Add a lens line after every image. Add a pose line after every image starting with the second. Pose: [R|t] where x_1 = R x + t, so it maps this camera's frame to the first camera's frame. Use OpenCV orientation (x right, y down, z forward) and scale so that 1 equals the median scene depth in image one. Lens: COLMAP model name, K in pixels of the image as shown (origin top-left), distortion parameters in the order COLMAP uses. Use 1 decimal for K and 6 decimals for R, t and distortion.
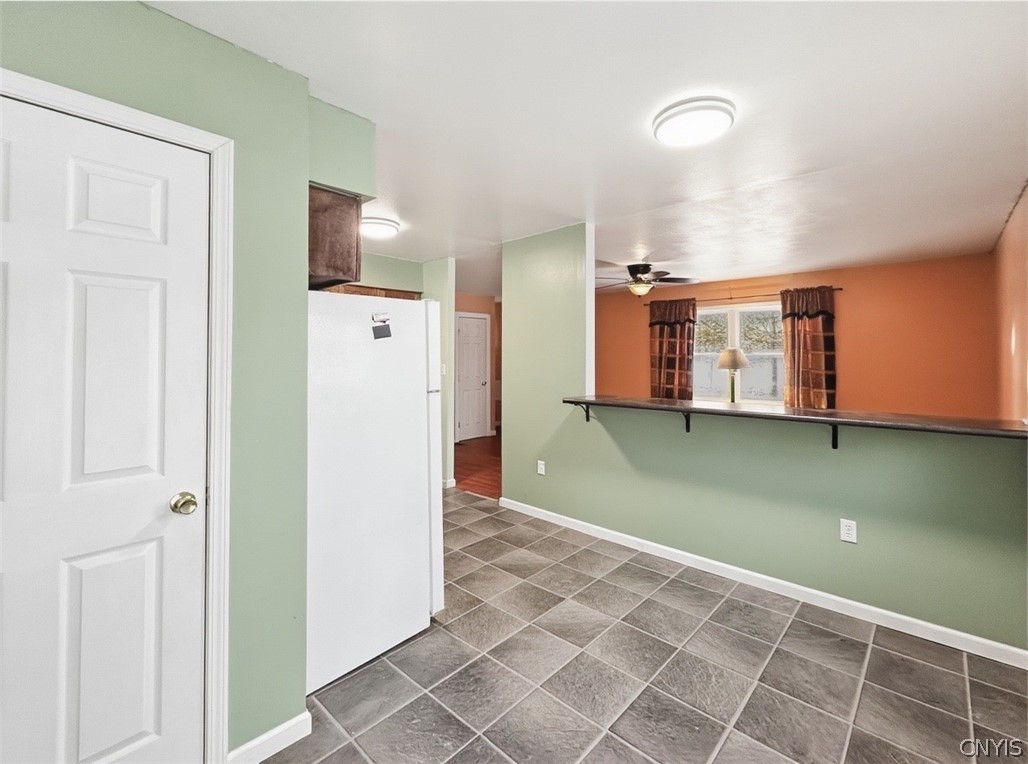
lens RADIAL K [[468.5, 0, 490.5], [0, 468.5, 359.8], [0, 0, 1]] dist [-0.001564, -0.000241]
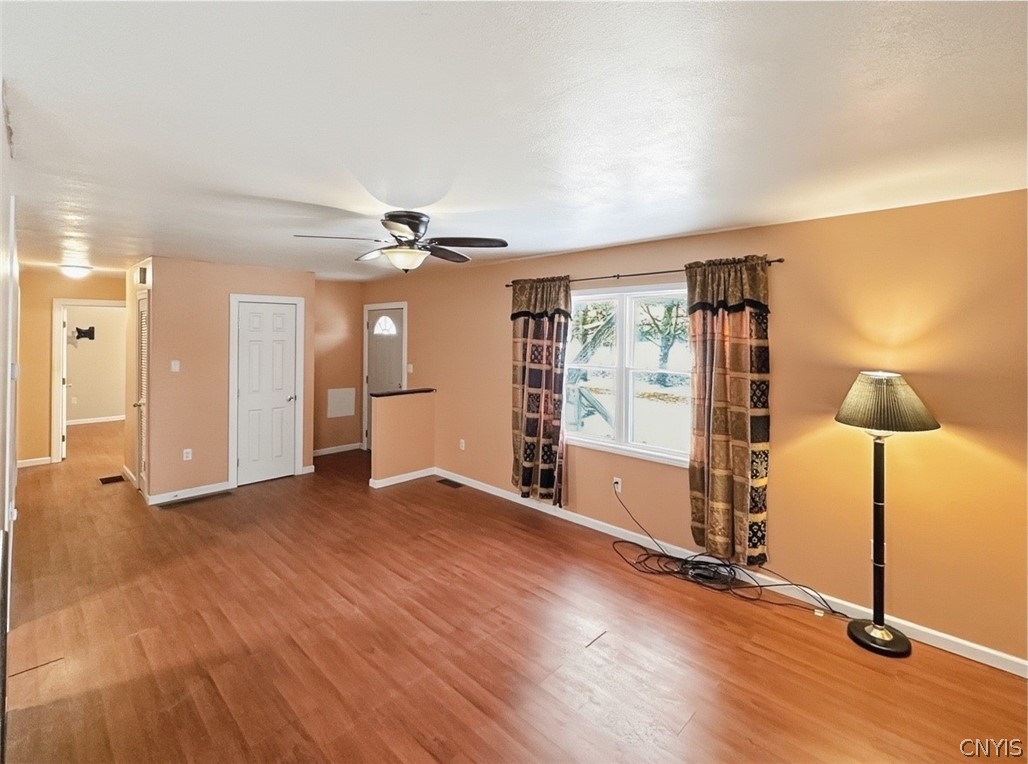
lens RADIAL K [[468.5, 0, 504.8], [0, 468.5, 330.8], [0, 0, 1]] dist [-0.001564, -0.000241]
pose [[0.999389, 0.009527, -0.033614, 0.426460], [-0.009992, 0.999856, -0.013699, -0.055979], [0.033478, 0.014026, 0.999341, 0.425374]]
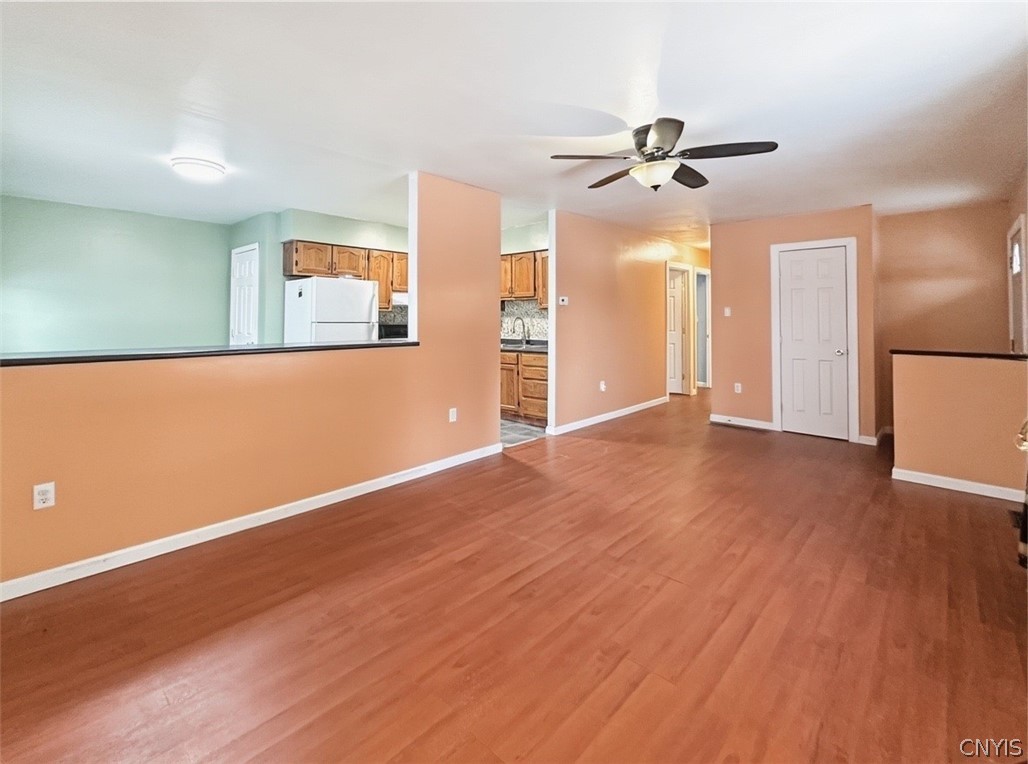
lens RADIAL K [[468.5, 0, 532.5], [0, 468.5, 314.5], [0, 0, 1]] dist [-0.001564, -0.000241]
pose [[0.018146, -0.001473, -0.999834, 0.818670], [-0.004522, 0.999989, -0.001555, 0.014302], [0.999825, 0.004549, 0.018139, 0.826076]]
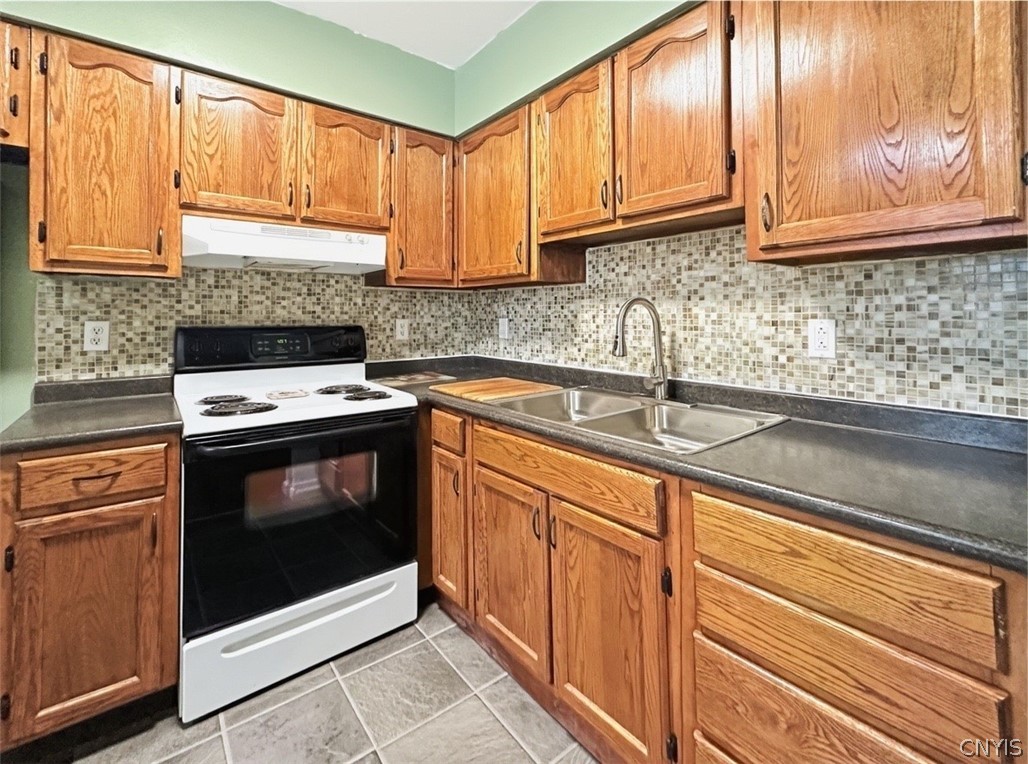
lens RADIAL K [[468.5, 0, 516.6], [0, 468.5, 311.4], [0, 0, 1]] dist [-0.001564, -0.000241]
pose [[-0.162373, -0.002669, -0.986726, 0.003262], [0.002723, 0.999991, -0.003153, 0.028595], [0.986726, -0.003199, -0.162364, 0.783835]]
